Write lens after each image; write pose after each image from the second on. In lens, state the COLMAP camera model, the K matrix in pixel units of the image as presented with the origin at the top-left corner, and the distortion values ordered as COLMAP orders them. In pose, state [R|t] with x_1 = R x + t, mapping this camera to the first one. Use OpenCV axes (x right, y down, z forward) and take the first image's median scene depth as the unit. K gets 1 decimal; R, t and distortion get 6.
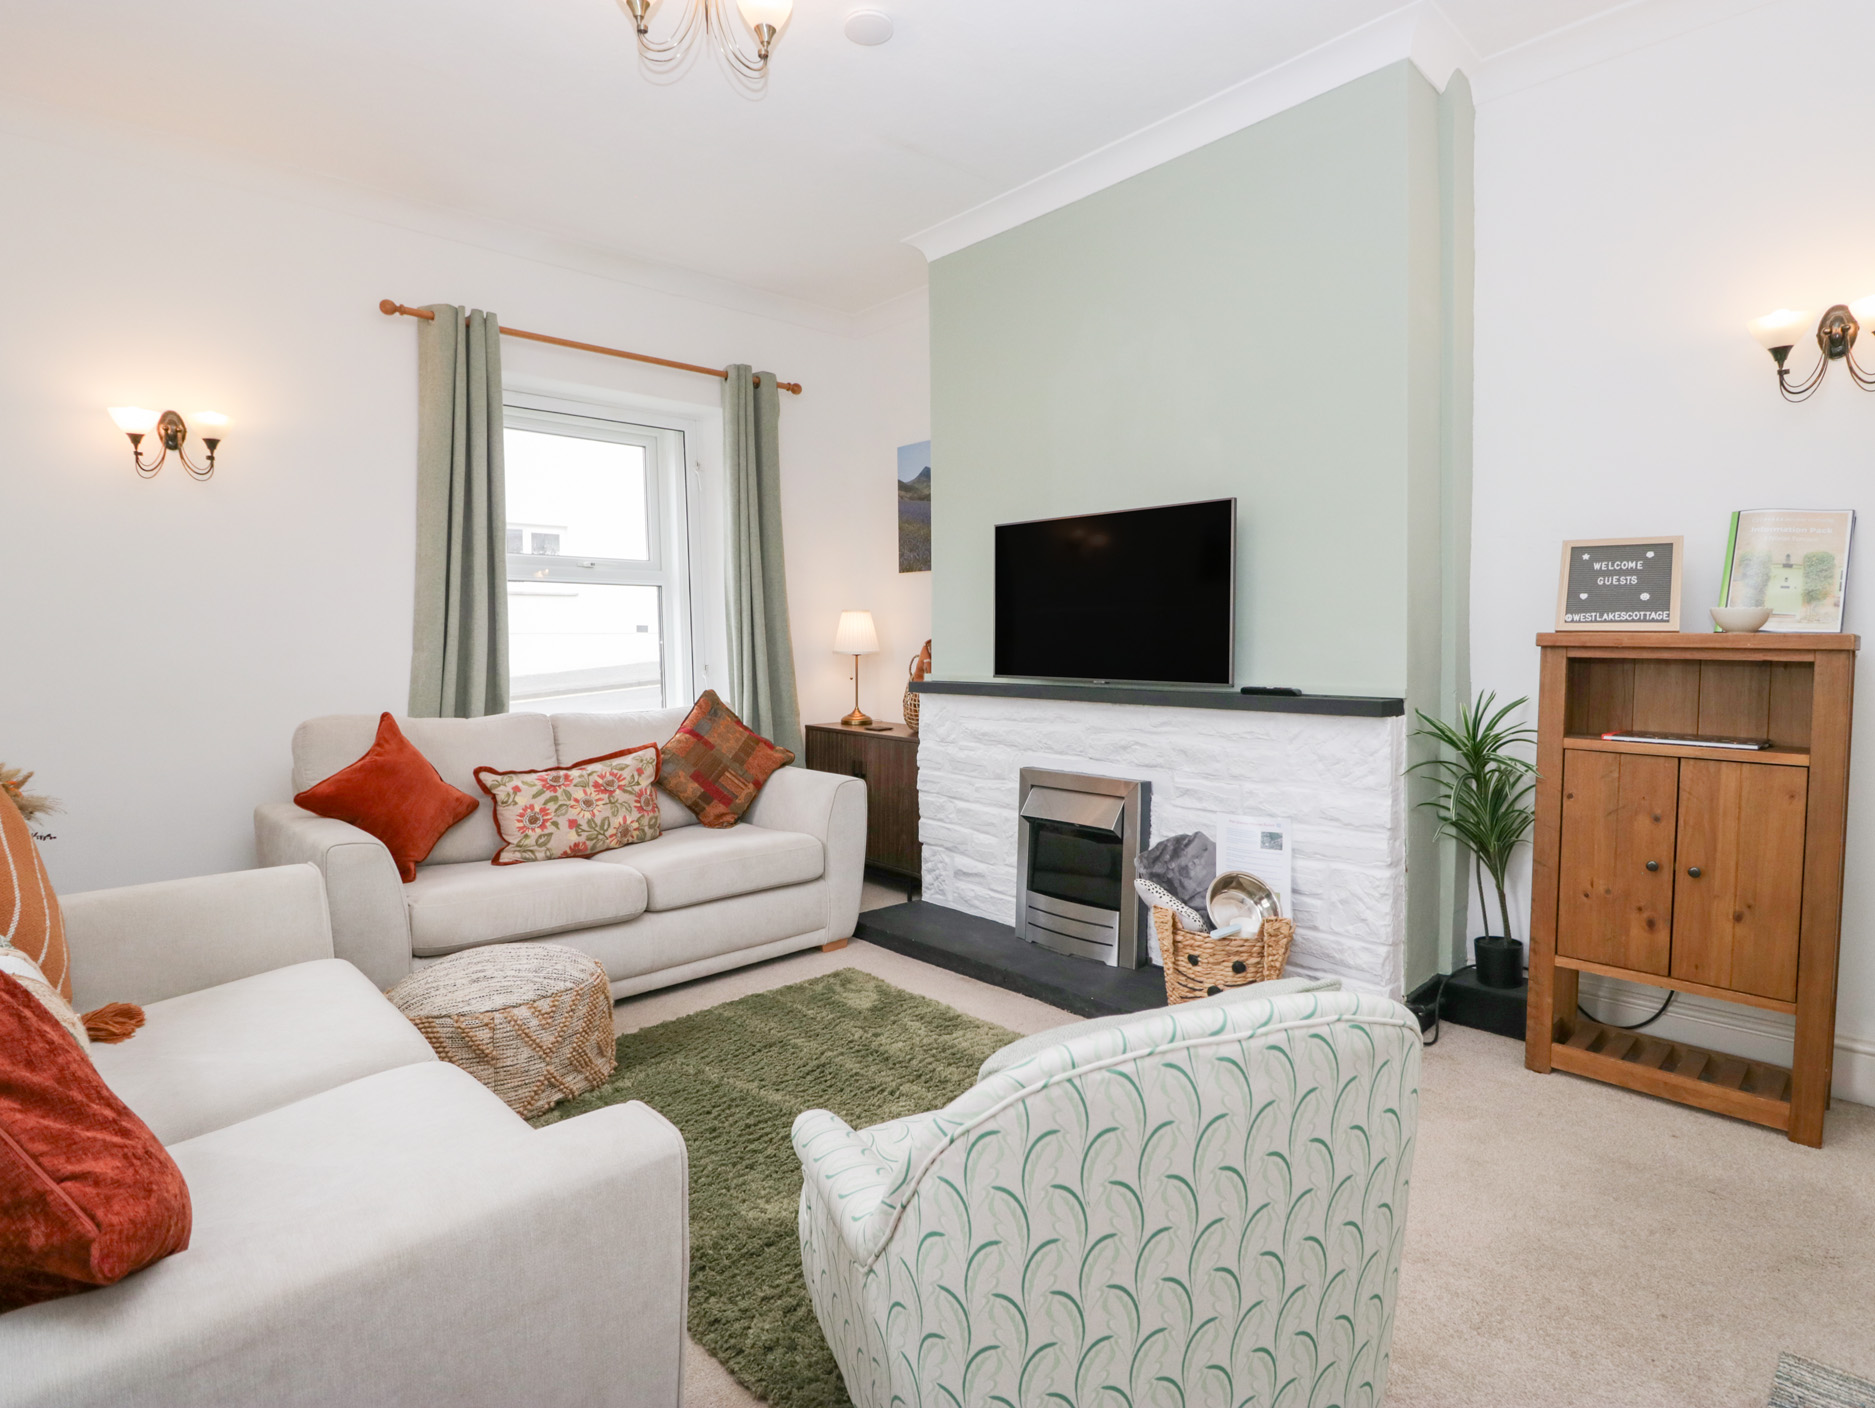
lens RADIAL K [[987.5, 0, 956.0], [0, 987.5, 678.7], [0, 0, 1]] dist [0.000022, -0.012931]
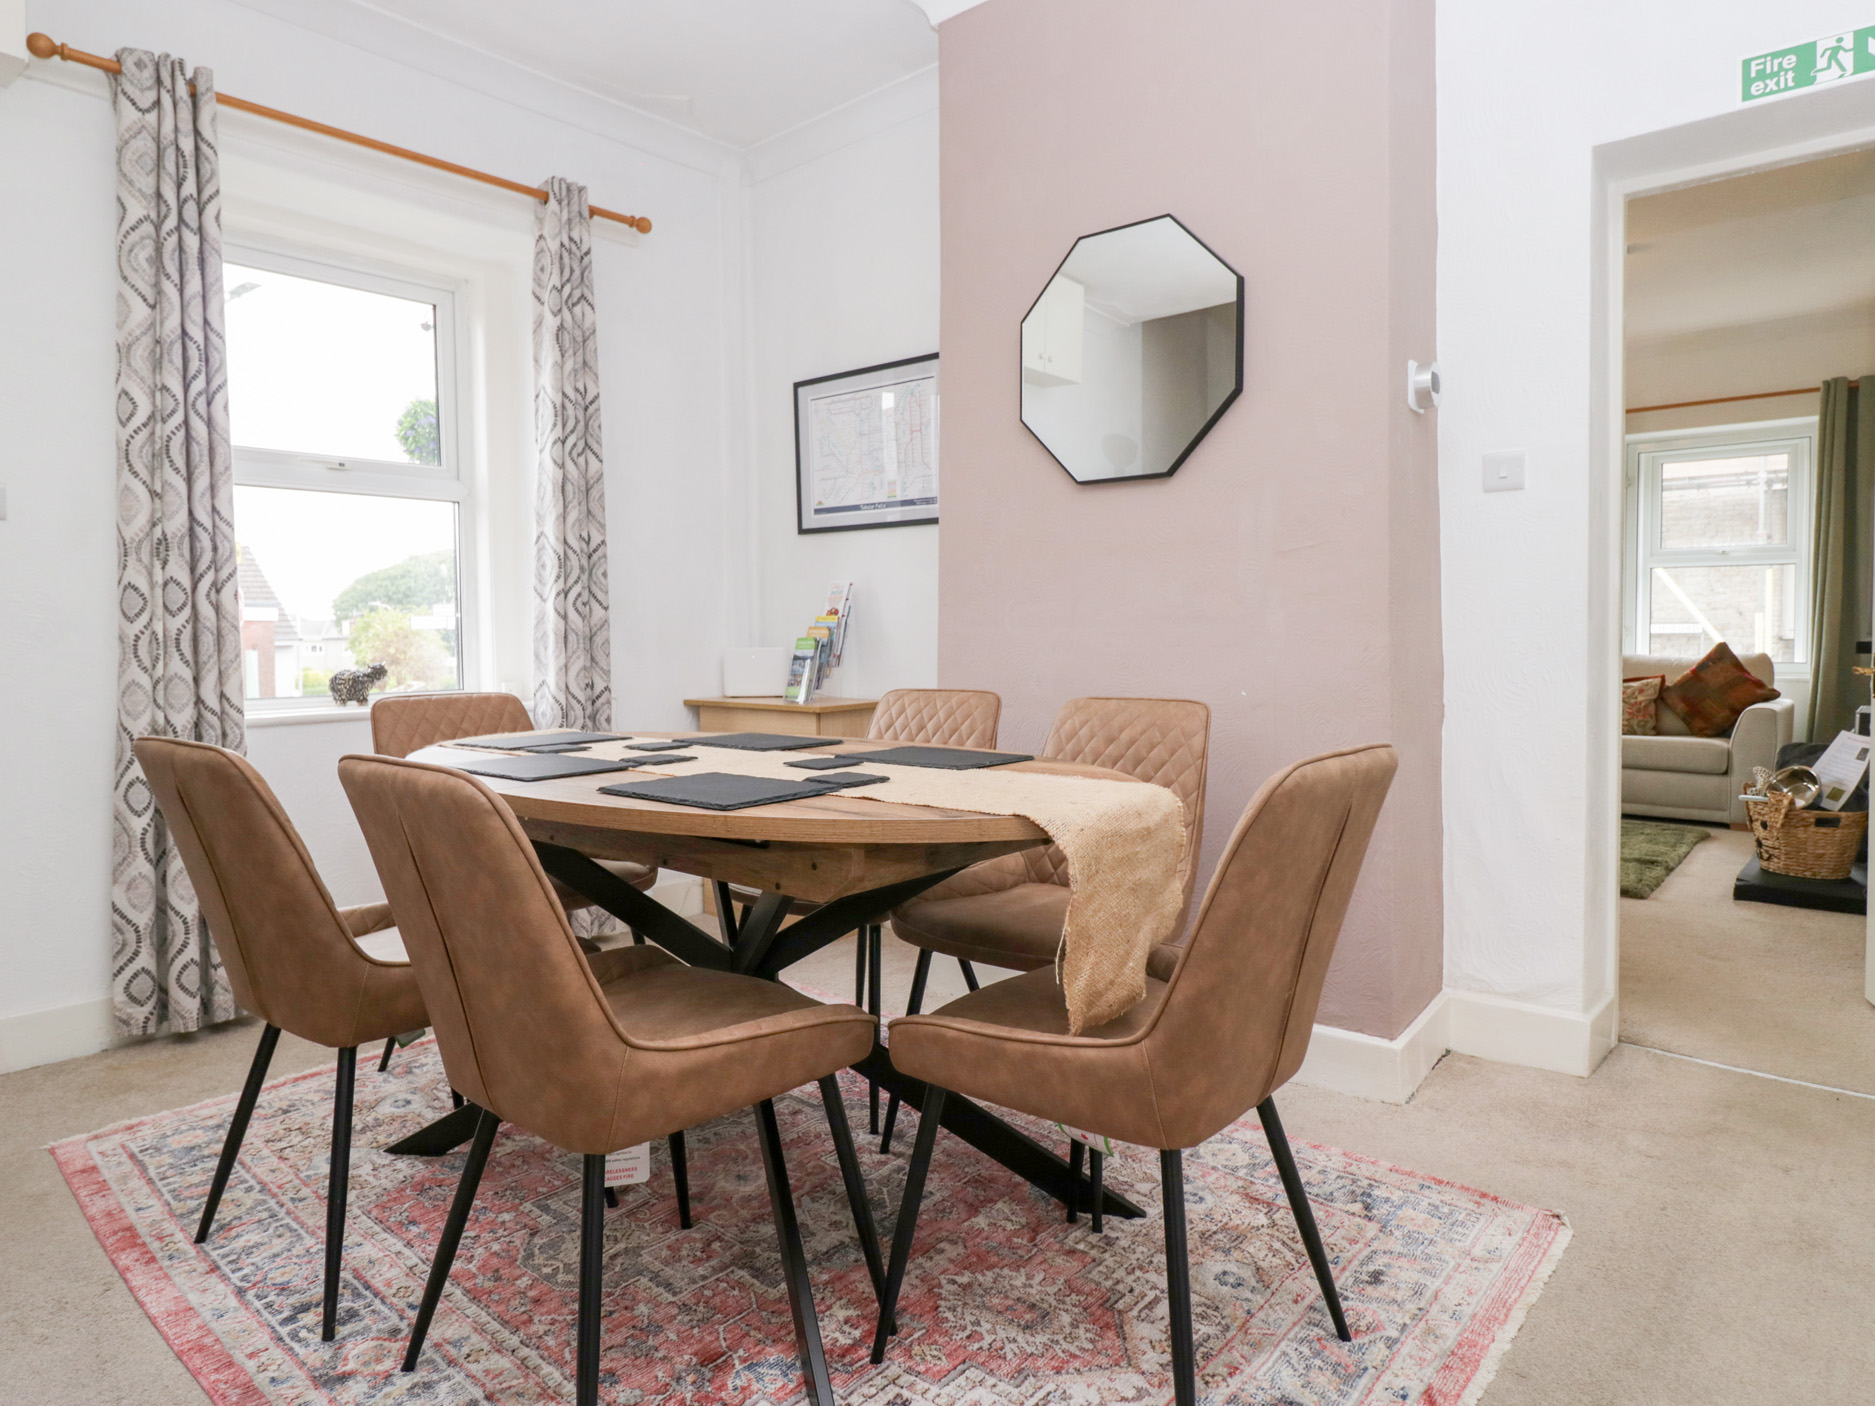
lens RADIAL K [[1120.9, 0, 938.2], [0, 1120.9, 674.9], [0, 0, 1]] dist [0.001783, -0.019164]
pose [[0.076877, 0.042816, -0.996121, 1.411697], [-0.037403, 0.998498, 0.040031, 0.041578], [0.996339, 0.034180, 0.078363, -0.249609]]
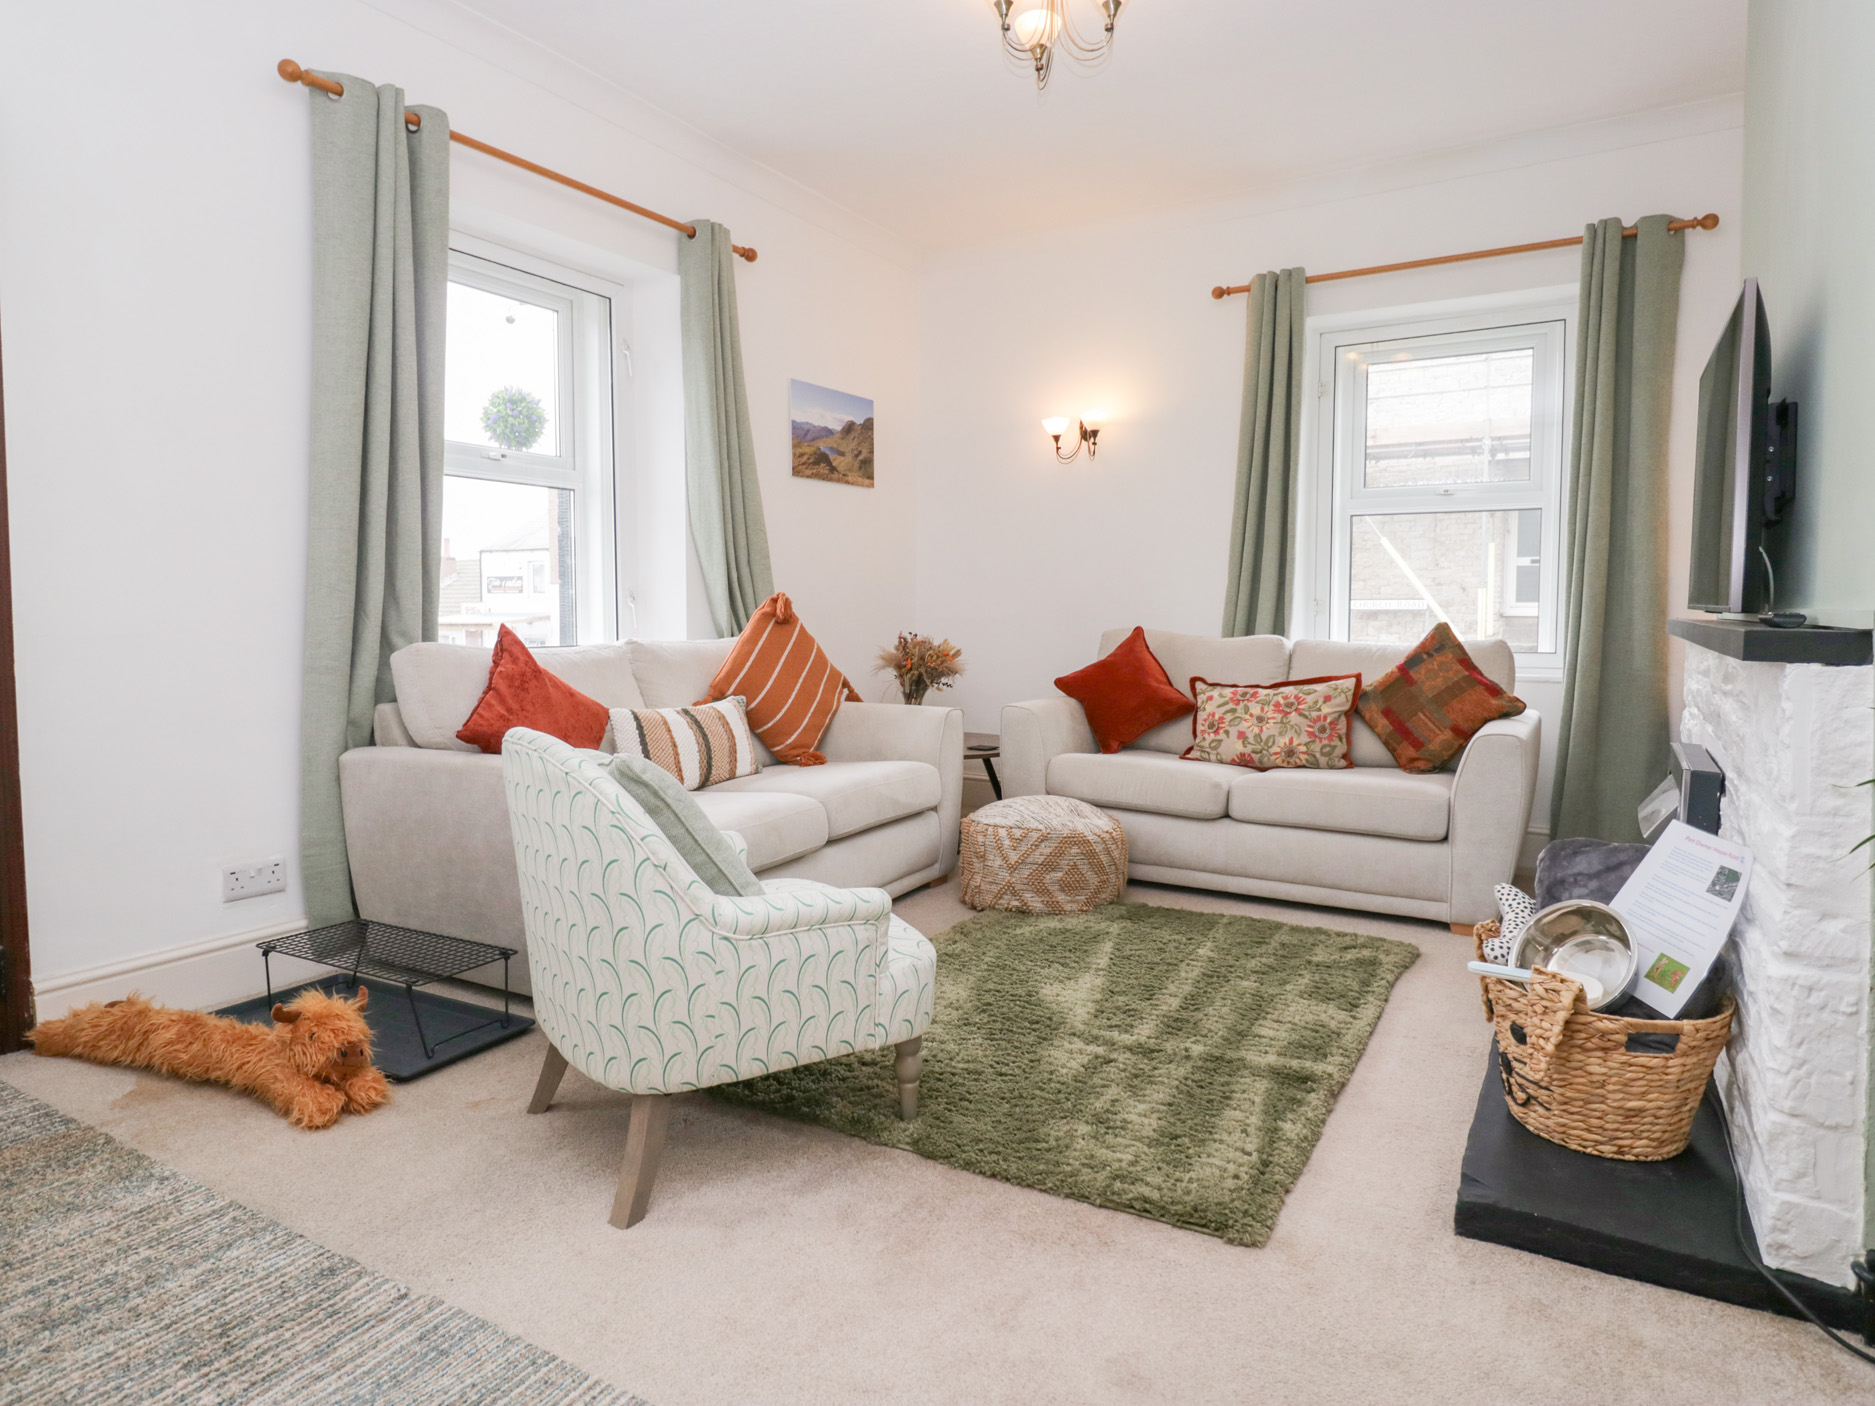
lens RADIAL K [[1120.9, 0, 938.2], [0, 1120.9, 674.9], [0, 0, 1]] dist [0.001783, -0.019164]
pose [[0.259975, 0.065209, -0.963411, 0.700781], [-0.042898, 0.997512, 0.055941, 0.024835], [0.964662, 0.026785, 0.262125, 0.341286]]
